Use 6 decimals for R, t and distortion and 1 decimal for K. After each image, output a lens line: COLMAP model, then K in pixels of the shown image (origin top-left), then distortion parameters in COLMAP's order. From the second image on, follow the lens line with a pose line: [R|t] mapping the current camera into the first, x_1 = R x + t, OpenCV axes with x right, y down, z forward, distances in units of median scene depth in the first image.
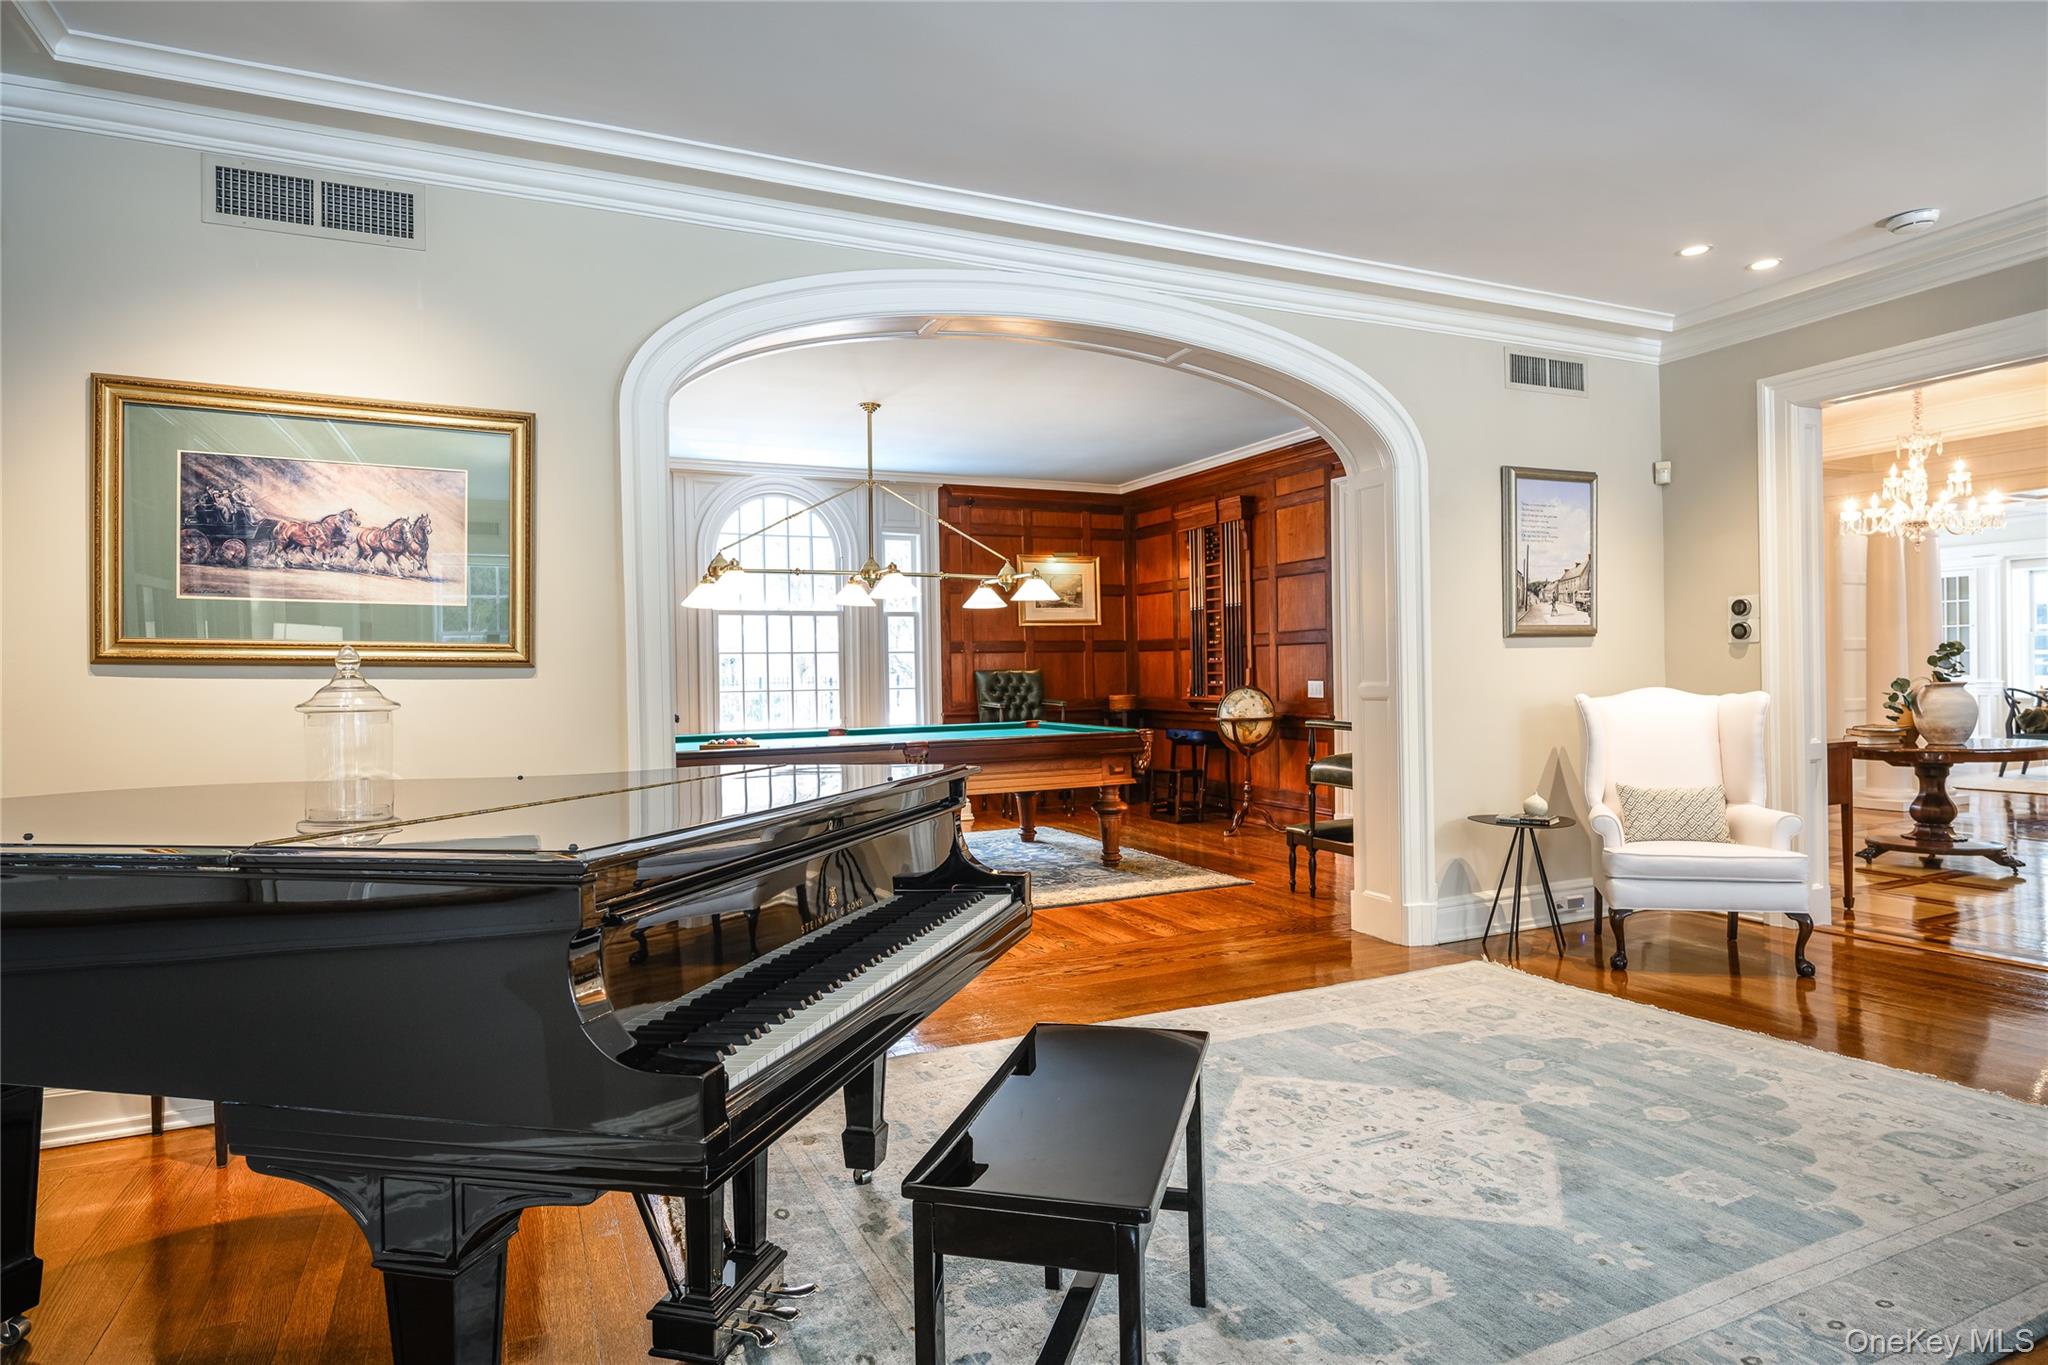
lens RADIAL K [[1152.1, 0, 1036.2], [0, 1152.1, 678.5], [0, 0, 1]] dist [-0.001896, 0.001230]
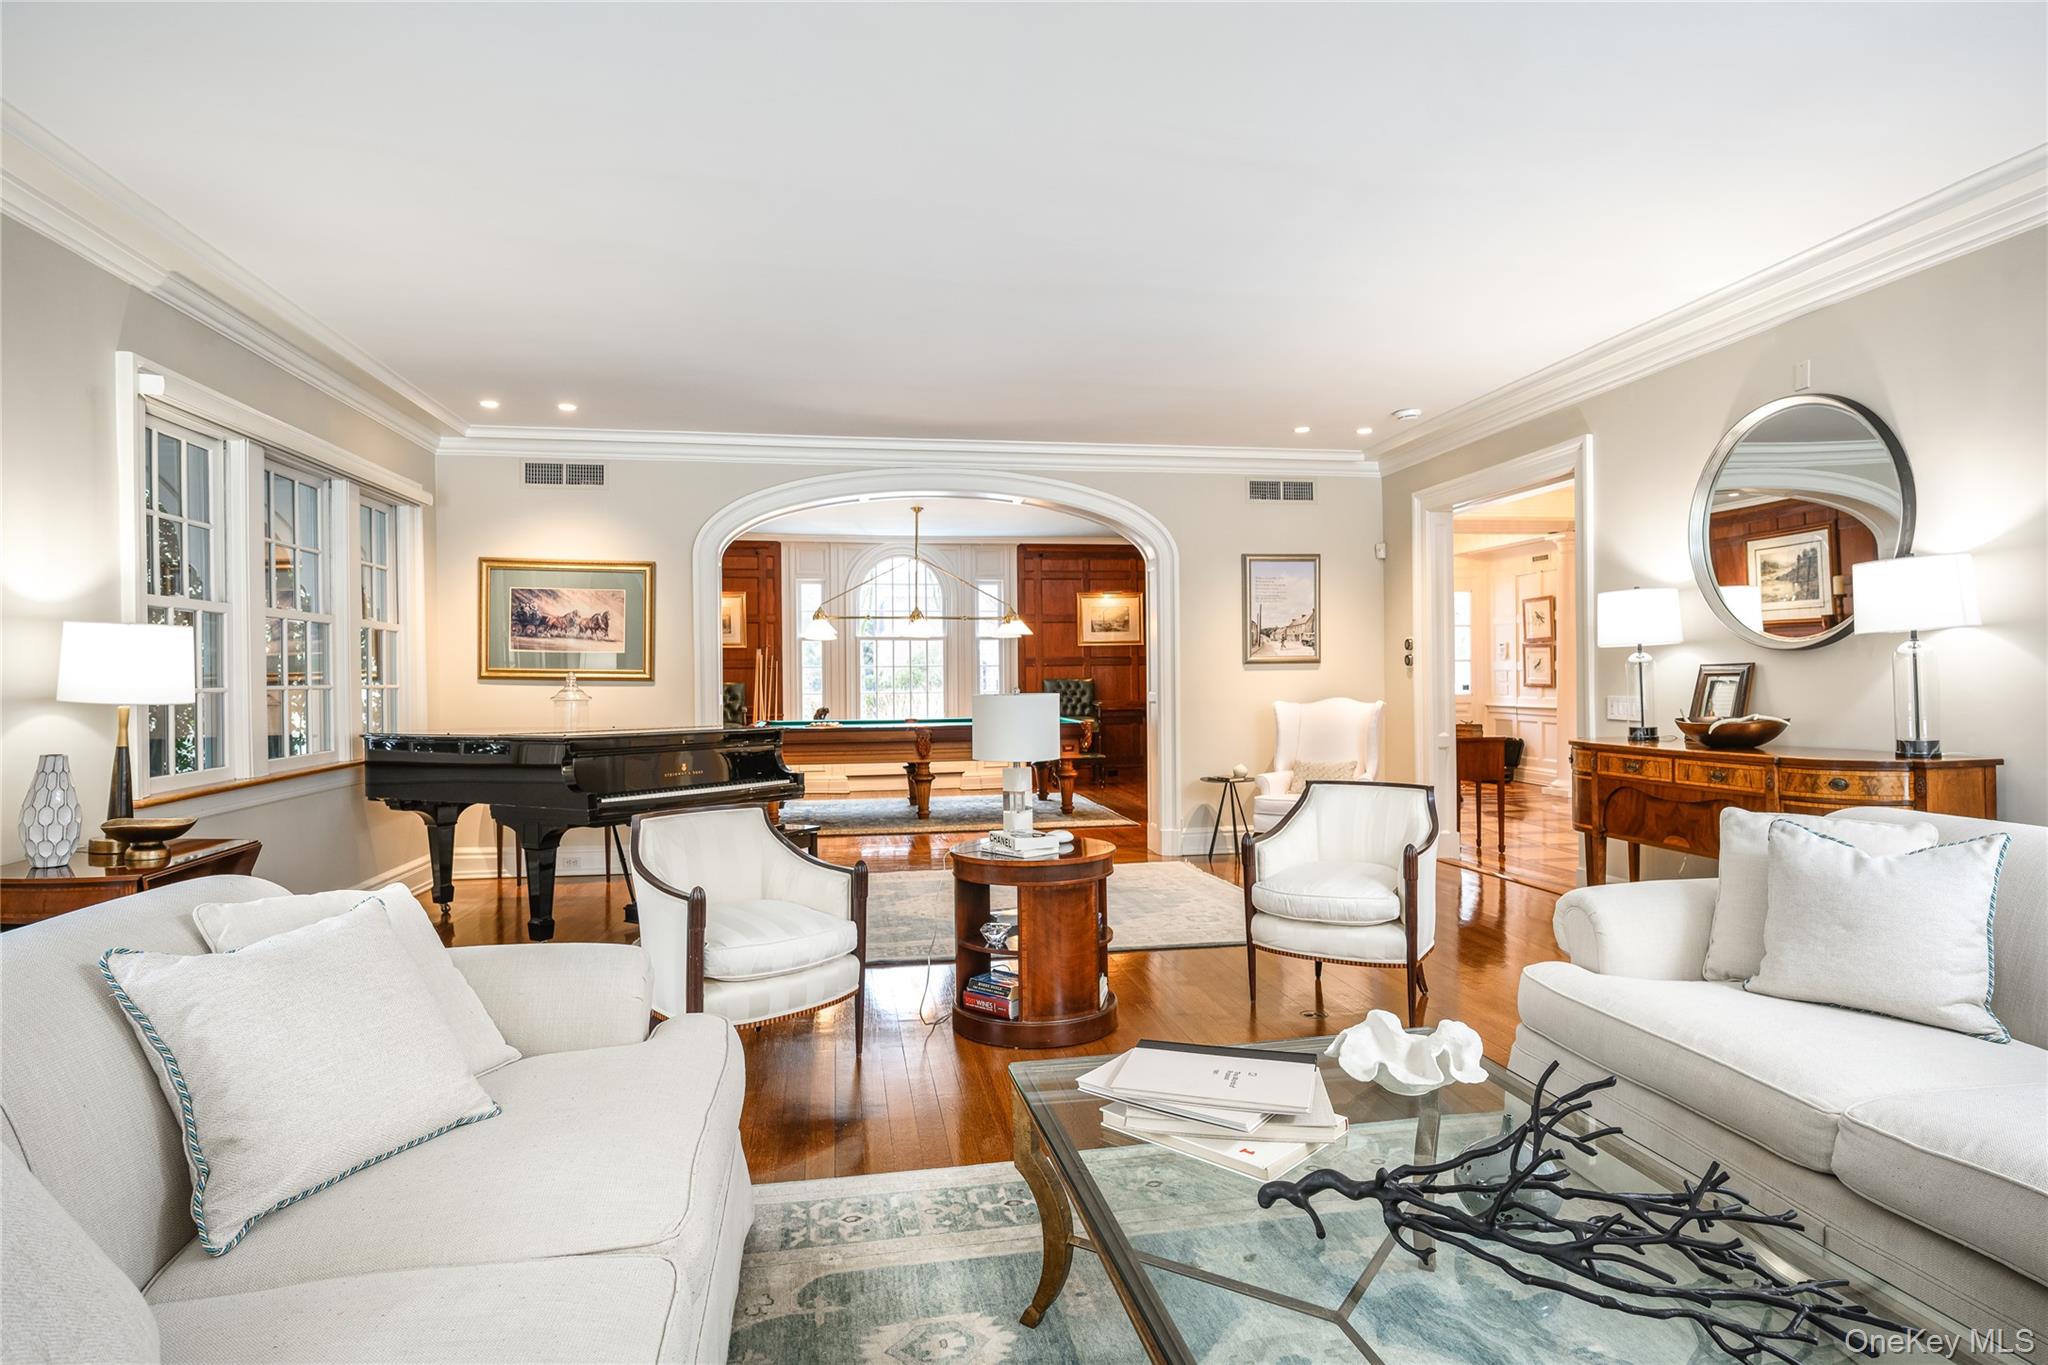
lens RADIAL K [[1152.1, 0, 1010.7], [0, 1152.1, 678.3], [0, 0, 1]] dist [-0.001896, 0.001230]
pose [[0.958163, 0.007687, -0.286119, 0.511886], [-0.007958, 0.999968, 0.000218, -0.013218], [0.286112, 0.002068, 0.958194, -0.540703]]
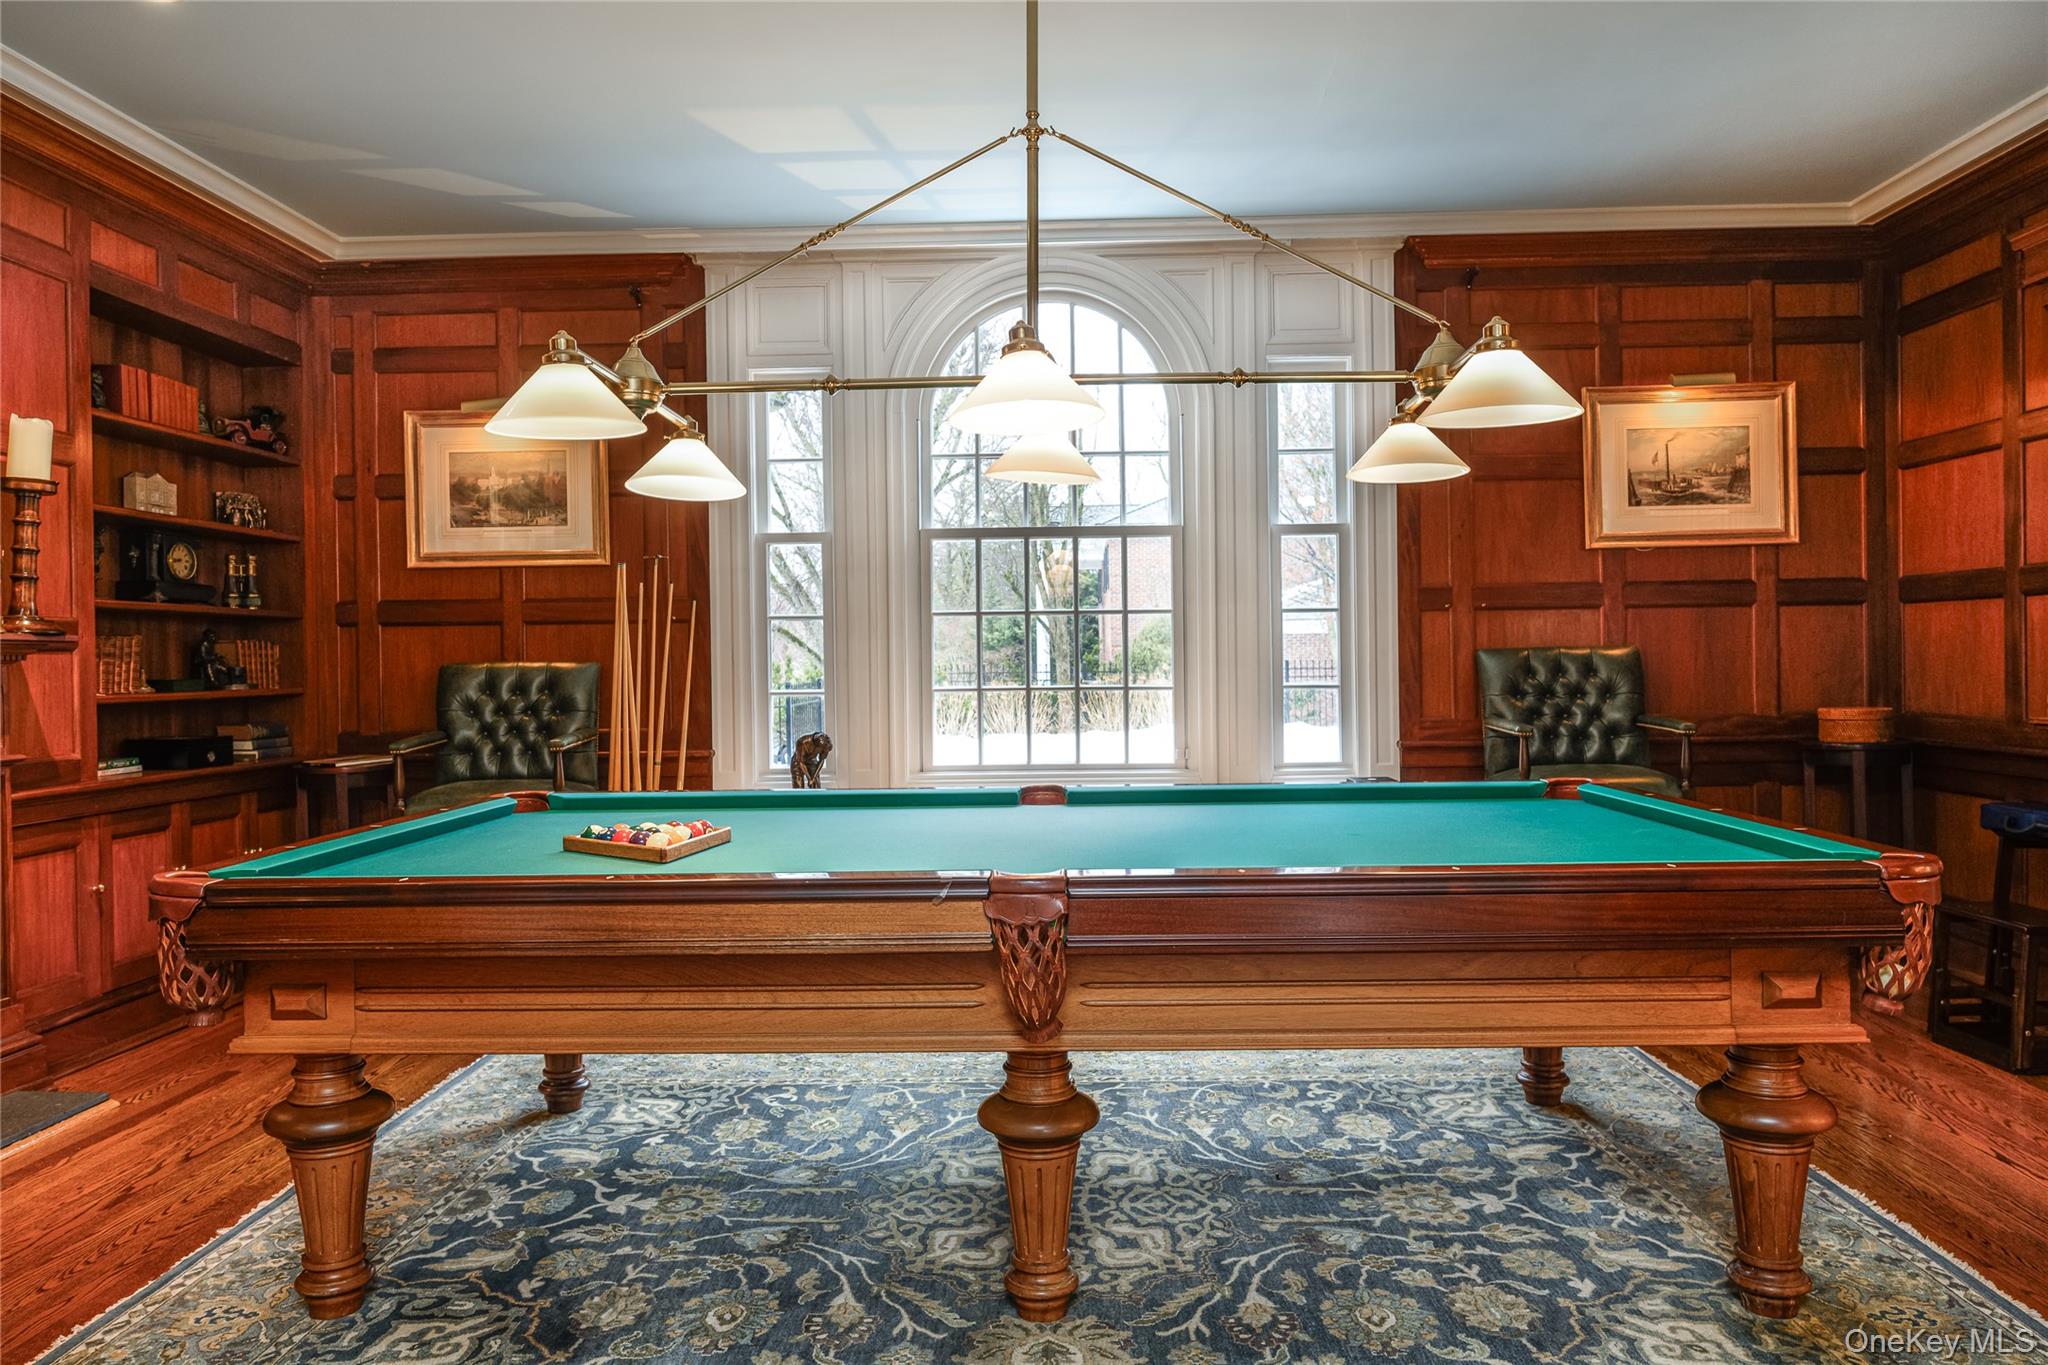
lens RADIAL K [[1403.7, 0, 1033.2], [0, 1403.7, 681.5], [0, 0, 1]] dist [-0.002792, -0.000073]
pose [[0.889682, 0.004852, -0.456554, 0.074015], [0.000477, 0.999933, 0.011556, -0.001622], [0.456580, -0.010499, 0.889620, 0.734173]]
